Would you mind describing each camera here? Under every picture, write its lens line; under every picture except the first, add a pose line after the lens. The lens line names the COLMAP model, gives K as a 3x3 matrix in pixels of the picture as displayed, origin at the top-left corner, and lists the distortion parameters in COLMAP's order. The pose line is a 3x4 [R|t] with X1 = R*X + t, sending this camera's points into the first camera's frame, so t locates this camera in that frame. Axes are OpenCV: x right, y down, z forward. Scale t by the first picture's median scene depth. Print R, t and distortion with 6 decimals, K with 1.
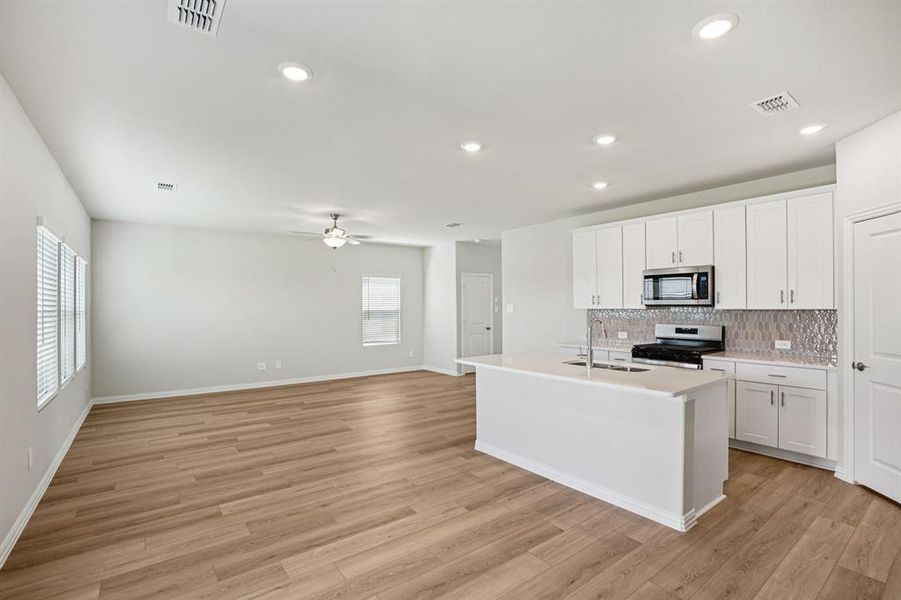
lens RADIAL K [[419.2, 0, 450.0], [0, 419.2, 306.5], [0, 0, 1]] dist [-0.061124, 0.023751]
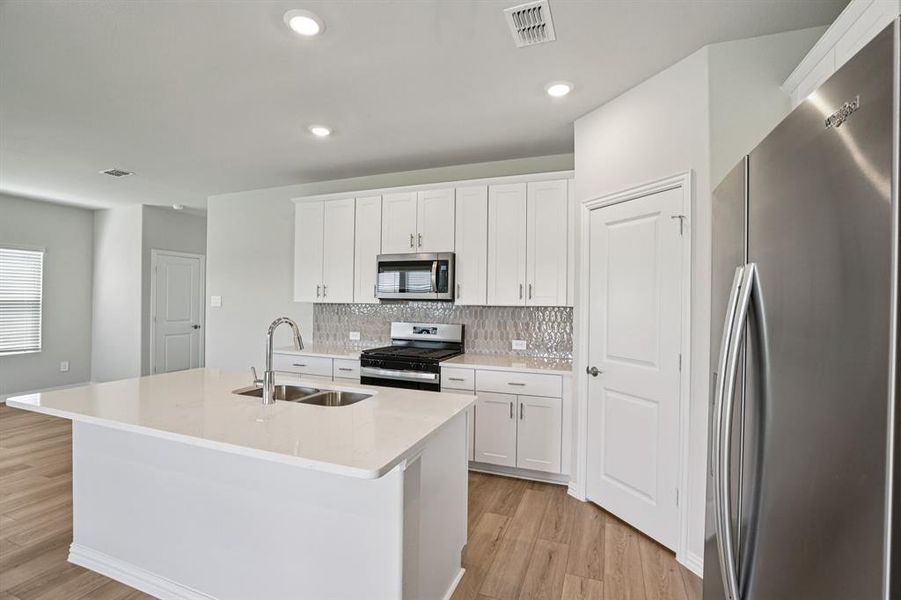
lens RADIAL K [[416.0, 0, 450.5], [0, 416.0, 300.0], [0, 0, 1]] dist [-0.051223, 0.000110]
pose [[0.848544, 0.014657, 0.528921, 0.188972], [-0.015475, 0.999876, -0.002880, -0.001053], [-0.528898, -0.005741, 0.848666, 0.283778]]
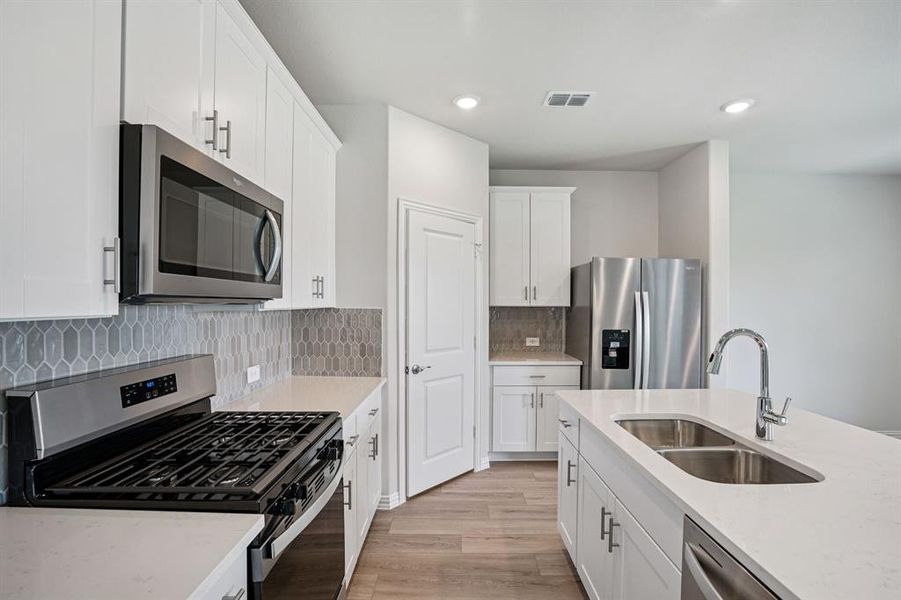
lens RADIAL K [[419.2, 0, 450.0], [0, 419.2, 306.5], [0, 0, 1]] dist [-0.061124, 0.023751]
pose [[-0.792215, -0.005718, 0.610215, 0.261853], [-0.002568, 0.999978, 0.006037, 0.000002], [-0.610236, 0.003216, -0.792213, 1.220795]]
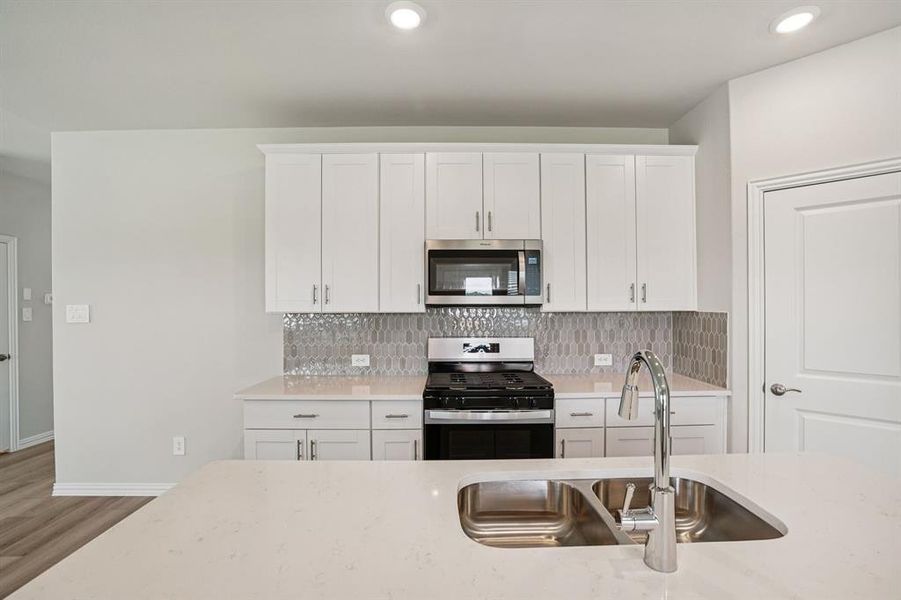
lens RADIAL K [[419.2, 0, 450.0], [0, 419.2, 306.5], [0, 0, 1]] dist [-0.061124, 0.023751]
pose [[0.590794, 0.000028, 0.806822, 0.055881], [0.001881, 0.999997, -0.001411, -0.000683], [-0.806820, 0.002351, 0.590792, 0.748025]]
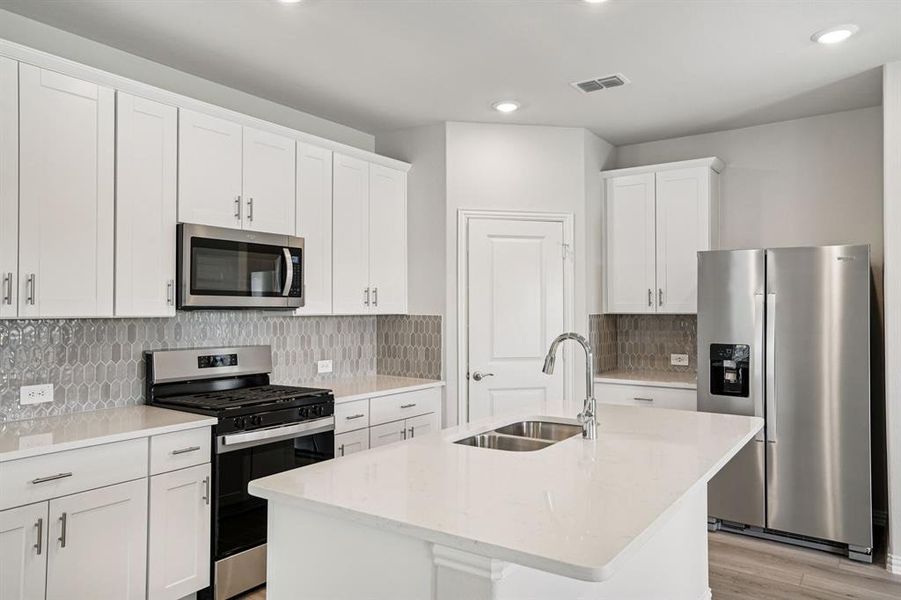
lens RADIAL K [[623.2, 0, 450.5], [0, 623.2, 300.0], [0, 0, 1]] dist [0.027492, 0.003056]
pose [[-0.305975, 0.016705, 0.951893, -0.238297], [-0.000860, 0.999841, -0.017823, 0.000564], [-0.952039, -0.006272, -0.305912, 1.071864]]
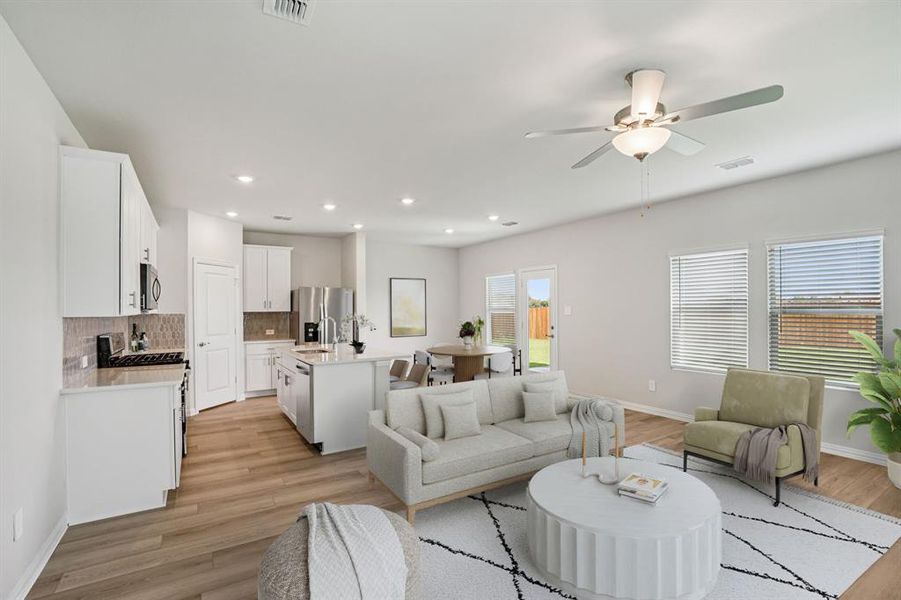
lens RADIAL K [[419.2, 0, 450.0], [0, 419.2, 306.5], [0, 0, 1]] dist [-0.061124, 0.023751]
pose [[-0.995769, 0.011426, 0.091178, -0.177889], [0.010796, 0.999914, -0.007399, 0.003794], [-0.091254, -0.006384, -0.995807, 1.942477]]
